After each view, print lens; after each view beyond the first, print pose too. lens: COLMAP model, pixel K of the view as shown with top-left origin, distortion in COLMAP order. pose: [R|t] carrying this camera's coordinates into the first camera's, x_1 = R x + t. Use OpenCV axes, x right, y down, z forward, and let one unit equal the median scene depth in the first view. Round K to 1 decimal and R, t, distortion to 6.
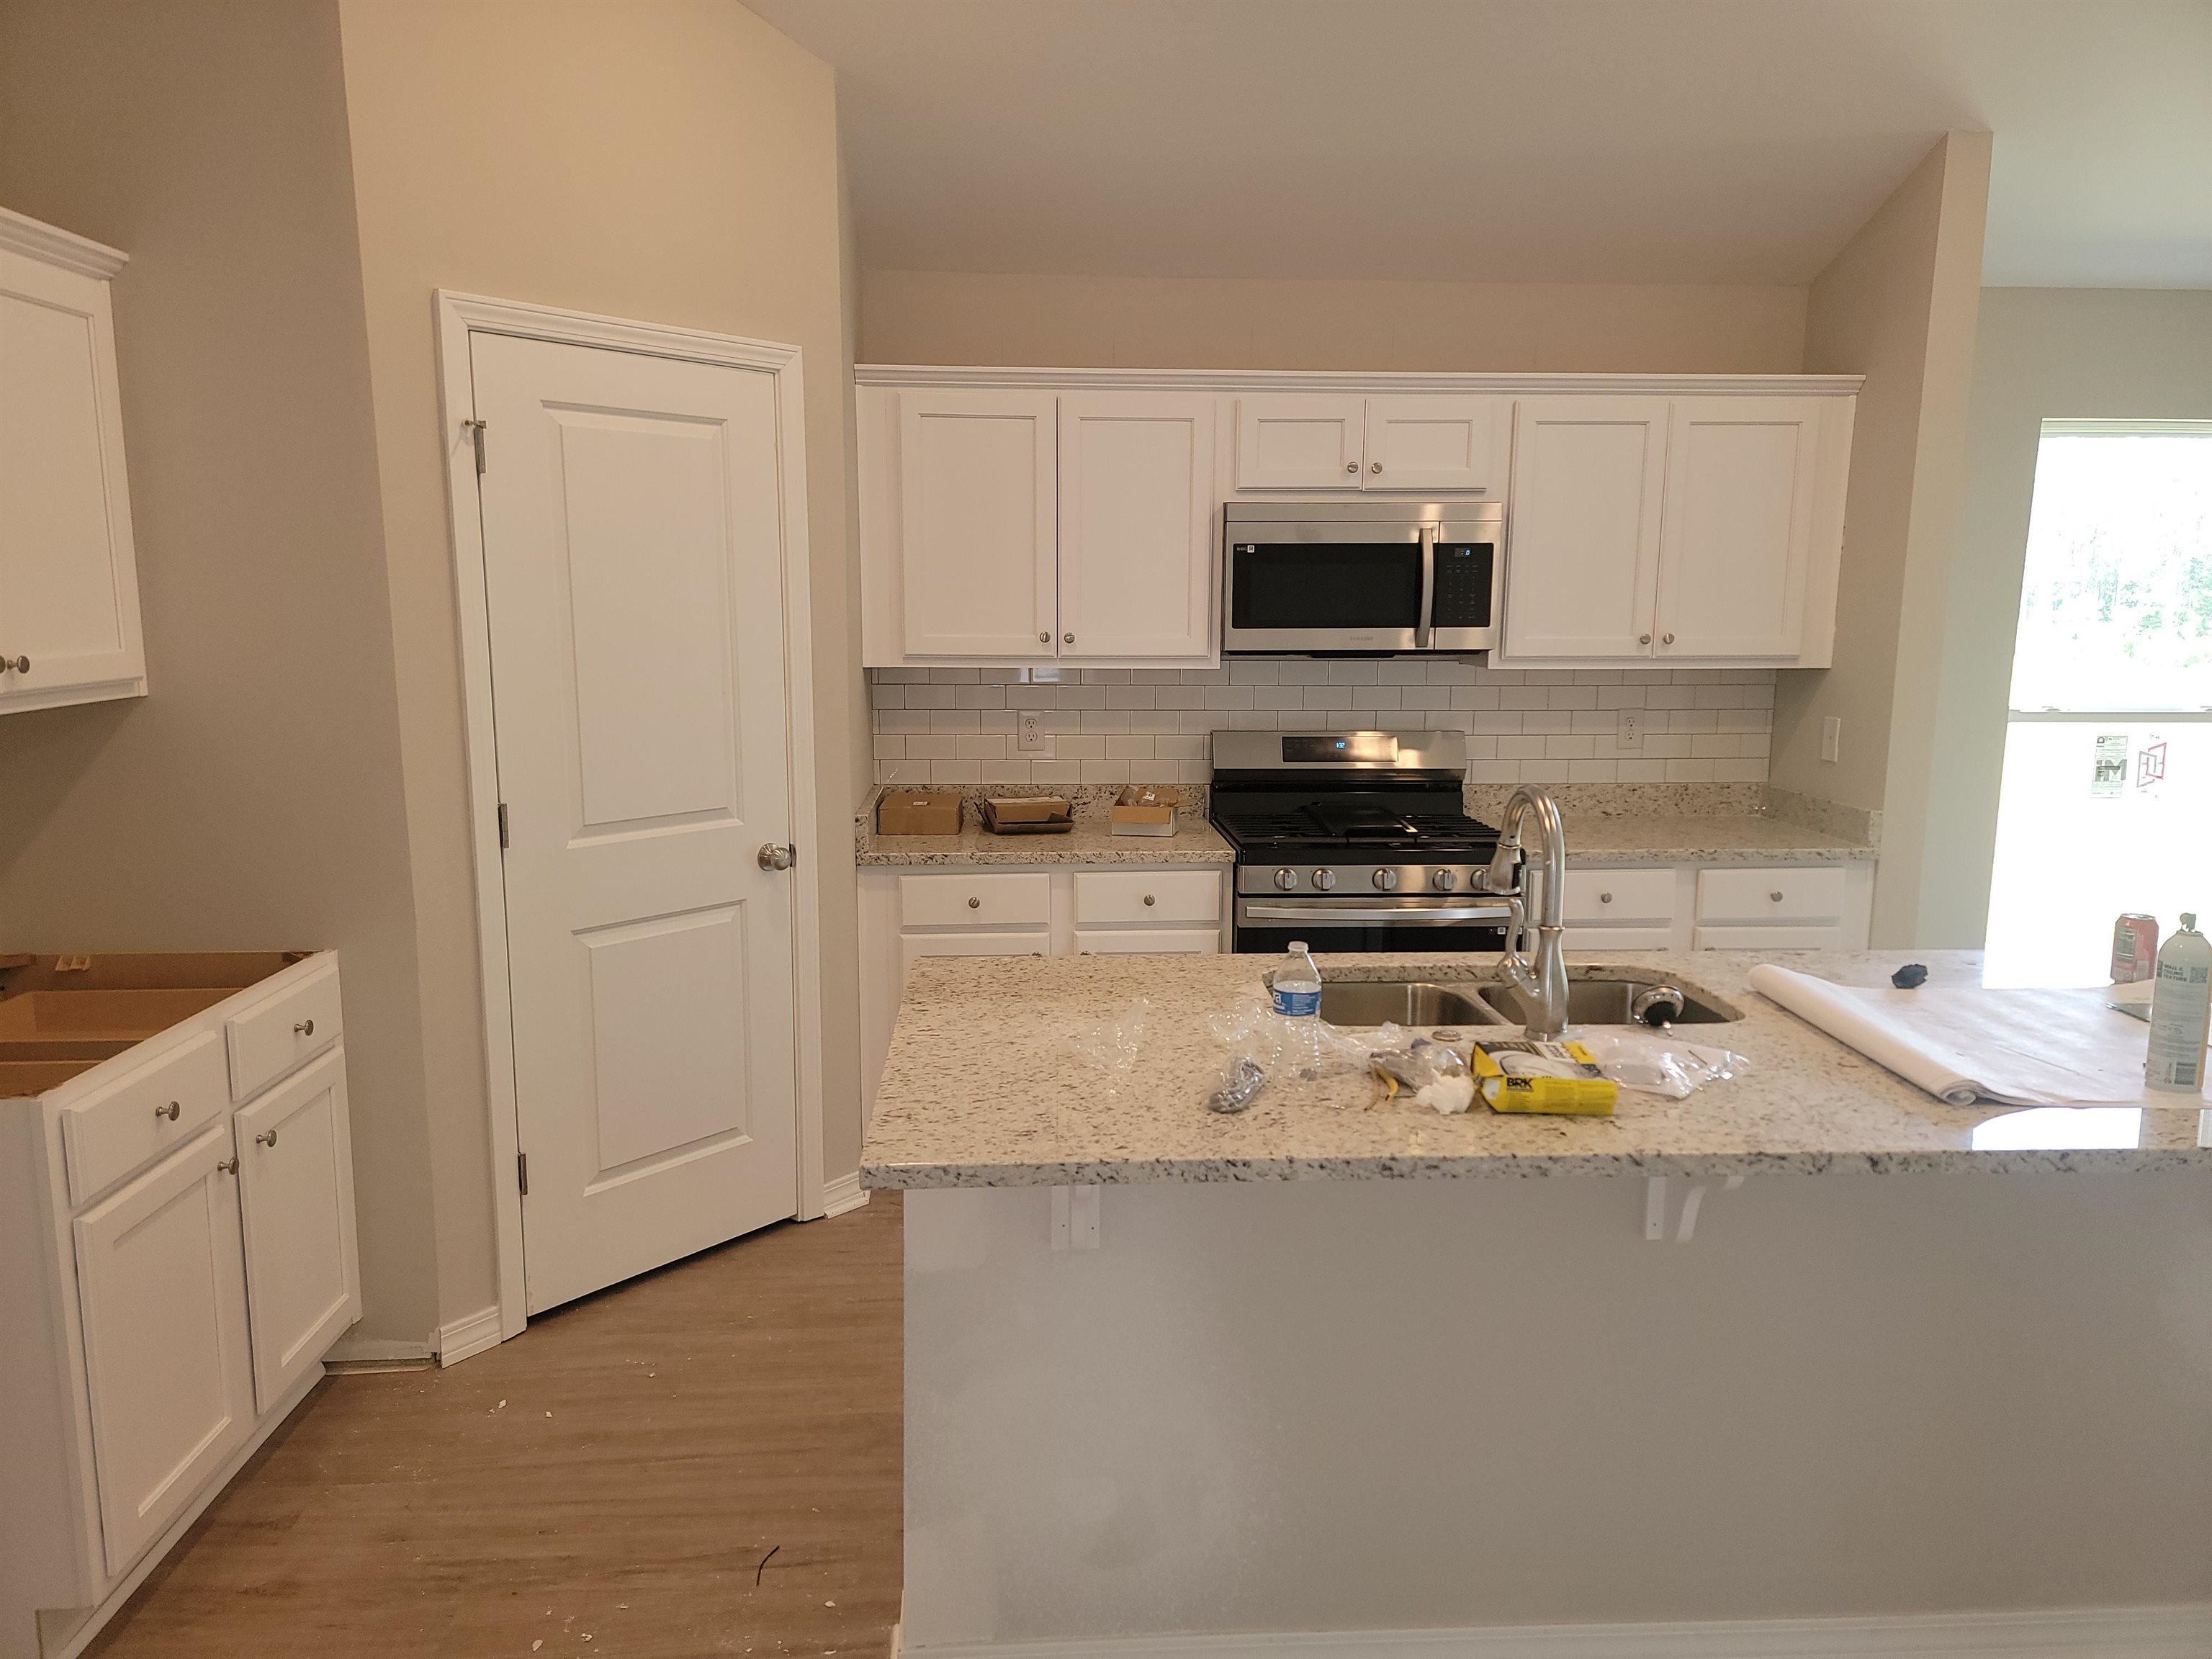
lens RADIAL K [[1531.6, 0, 1111.9], [0, 1531.6, 828.9], [0, 0, 1]] dist [0.103408, -0.095702]
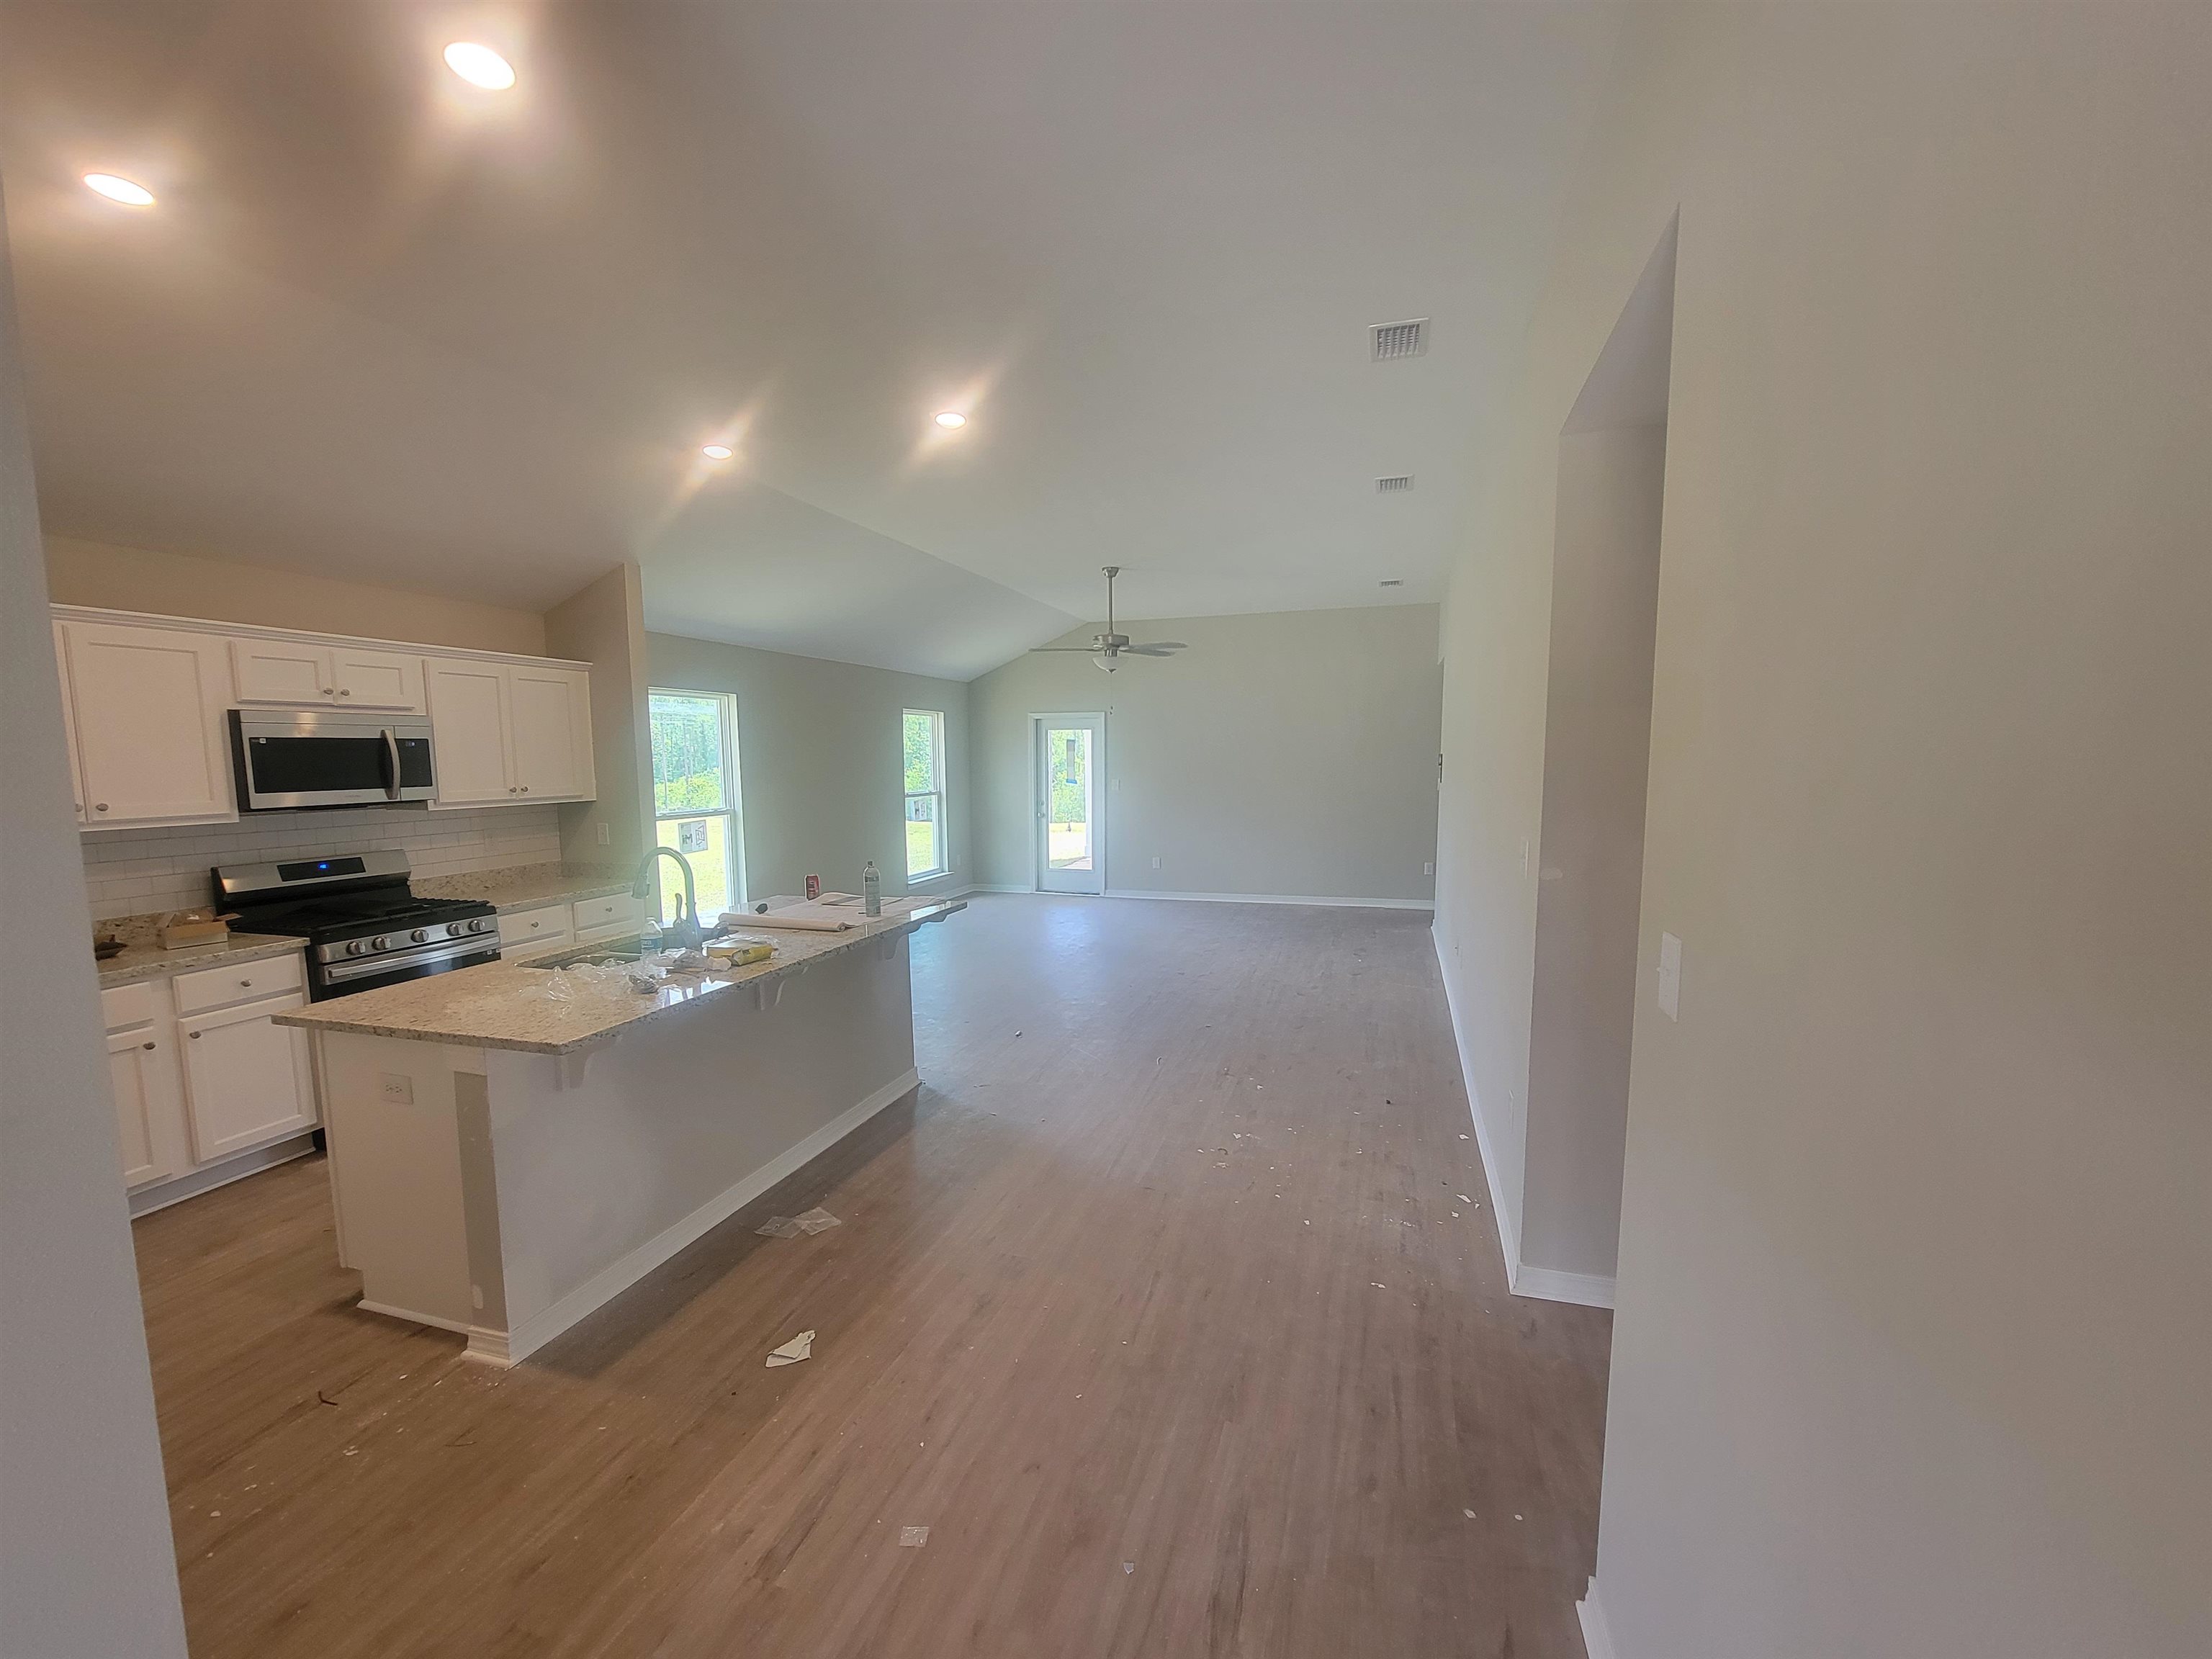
lens RADIAL K [[901.7, 0, 1097.4], [0, 901.7, 849.6], [0, 0, 1]] dist [-0.001598, 0.000022]
pose [[0.373657, -0.107714, 0.921291, -0.650544], [0.156994, 0.986249, 0.051635, 0.007289], [-0.914184, 0.125344, 0.385430, -0.104933]]
